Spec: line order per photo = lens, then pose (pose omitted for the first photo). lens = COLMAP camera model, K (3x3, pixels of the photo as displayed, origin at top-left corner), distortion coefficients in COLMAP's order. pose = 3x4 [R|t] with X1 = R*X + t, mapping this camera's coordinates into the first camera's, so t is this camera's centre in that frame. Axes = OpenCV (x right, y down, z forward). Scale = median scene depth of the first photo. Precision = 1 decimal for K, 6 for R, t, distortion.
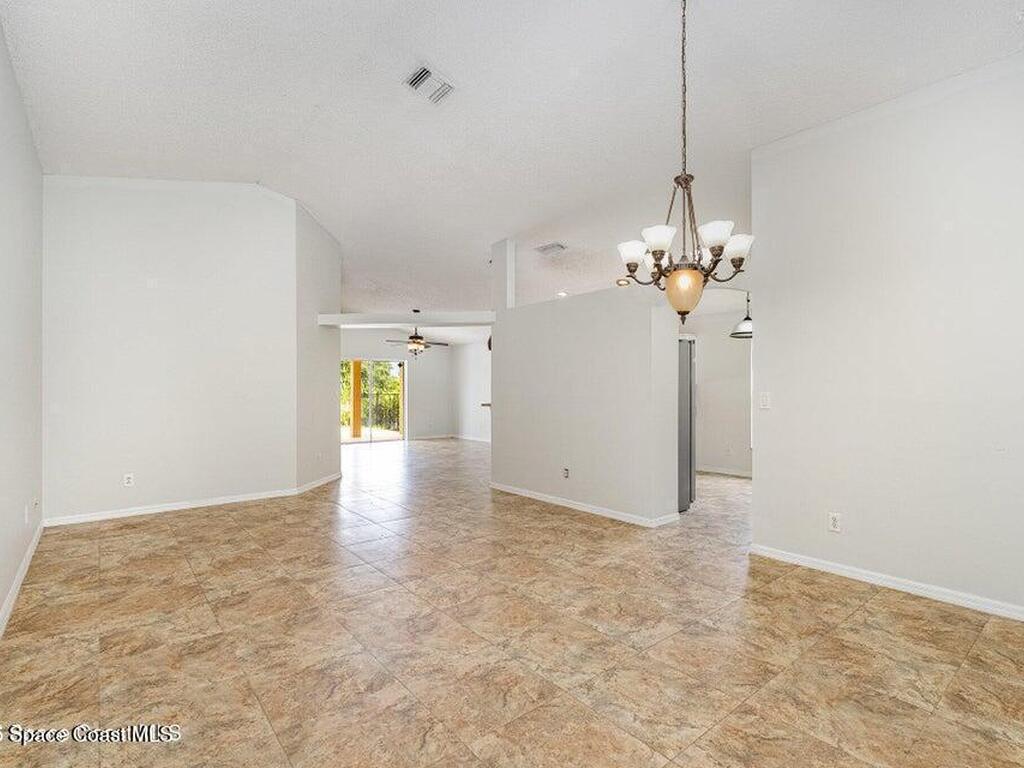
lens RADIAL K [[506.5, 0, 508.7], [0, 506.5, 389.9], [0, 0, 1]] dist [-0.006372, 0.000782]
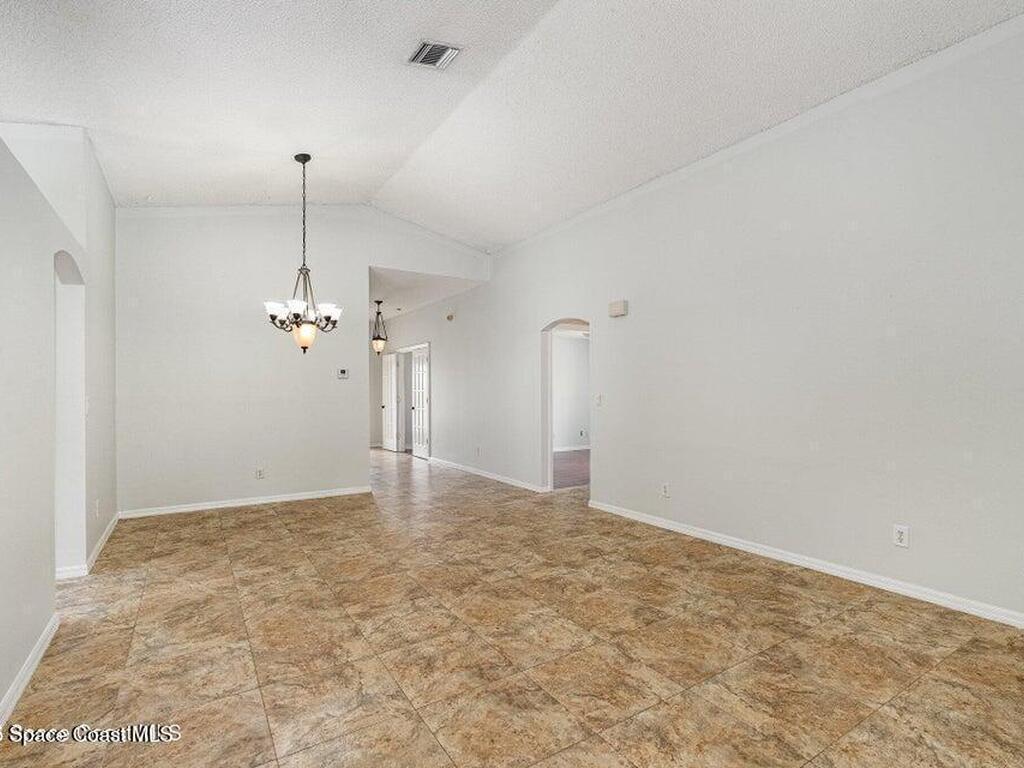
lens RADIAL K [[506.5, 0, 515.9], [0, 506.5, 392.6], [0, 0, 1]] dist [-0.006372, 0.000782]
pose [[-0.994405, 0.004760, 0.105523, -0.450274], [0.005322, 0.999973, 0.005046, -0.003856], [-0.105496, 0.005579, -0.994404, 2.142681]]
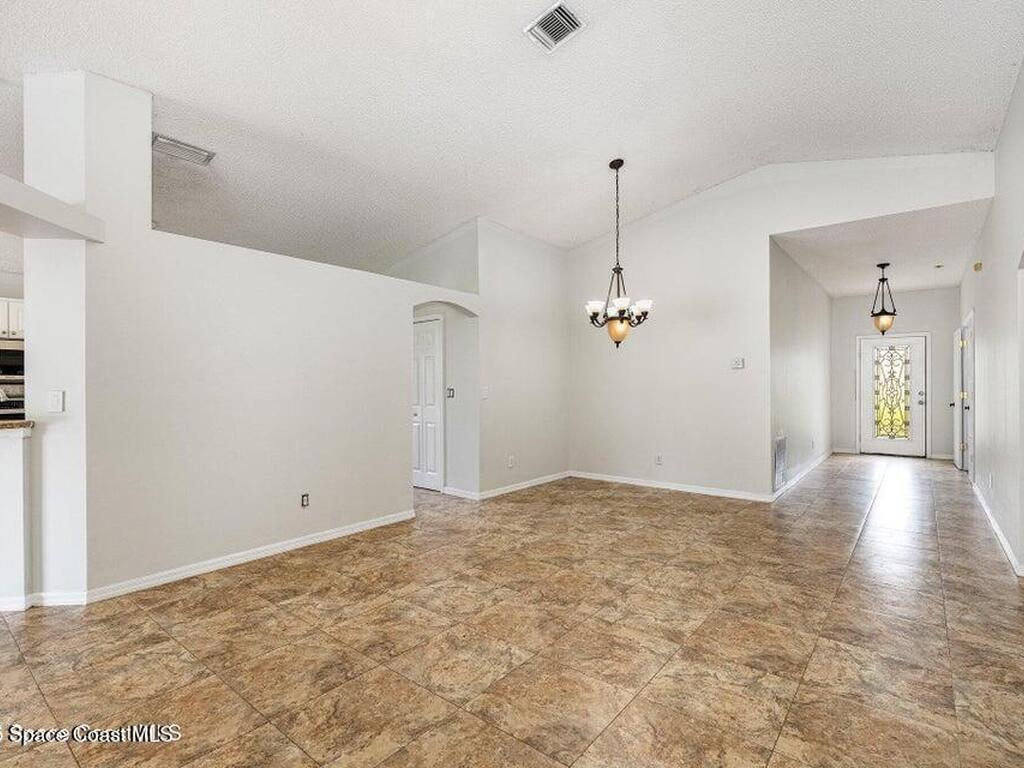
lens RADIAL K [[506.5, 0, 521.5], [0, 506.5, 382.1], [0, 0, 1]] dist [-0.006372, 0.000782]
pose [[-0.221223, 0.006852, 0.975199, -1.107756], [0.005566, 0.999968, -0.005763, -0.000068], [-0.975207, 0.004153, -0.221254, 1.415558]]
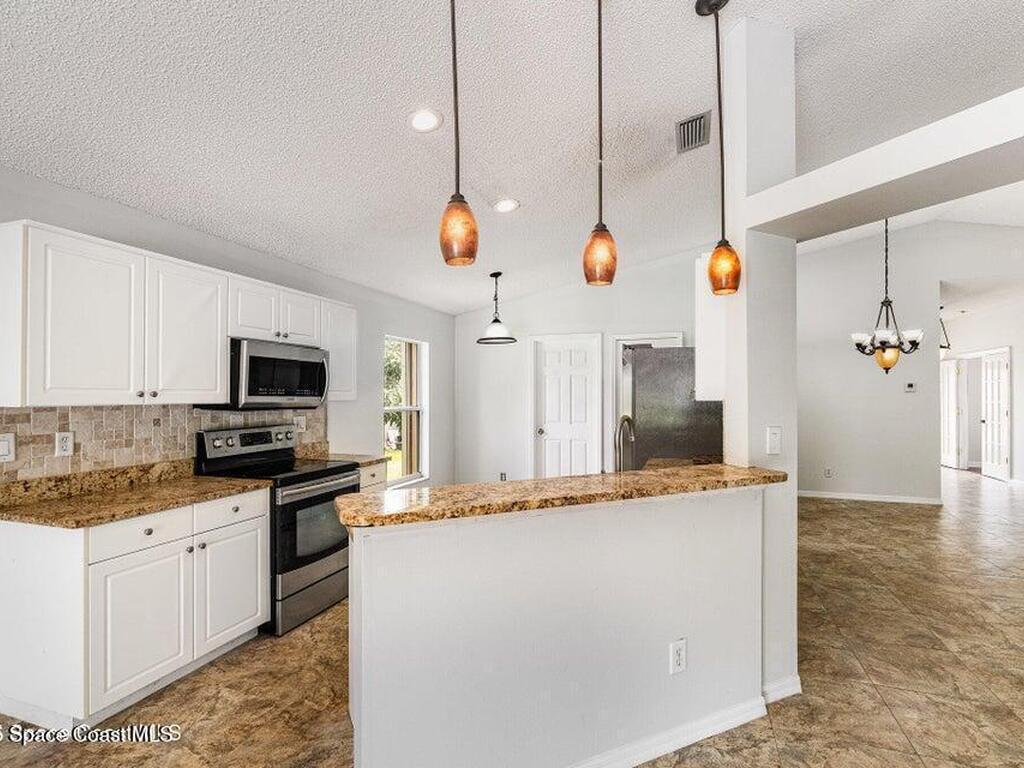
lens RADIAL K [[506.5, 0, 515.5], [0, 506.5, 390.1], [0, 0, 1]] dist [-0.006372, 0.000782]
pose [[-0.529556, 0.007591, 0.848241, -0.468498], [0.000399, 0.999962, -0.008699, -0.040850], [-0.848275, -0.004268, -0.529539, 2.691711]]
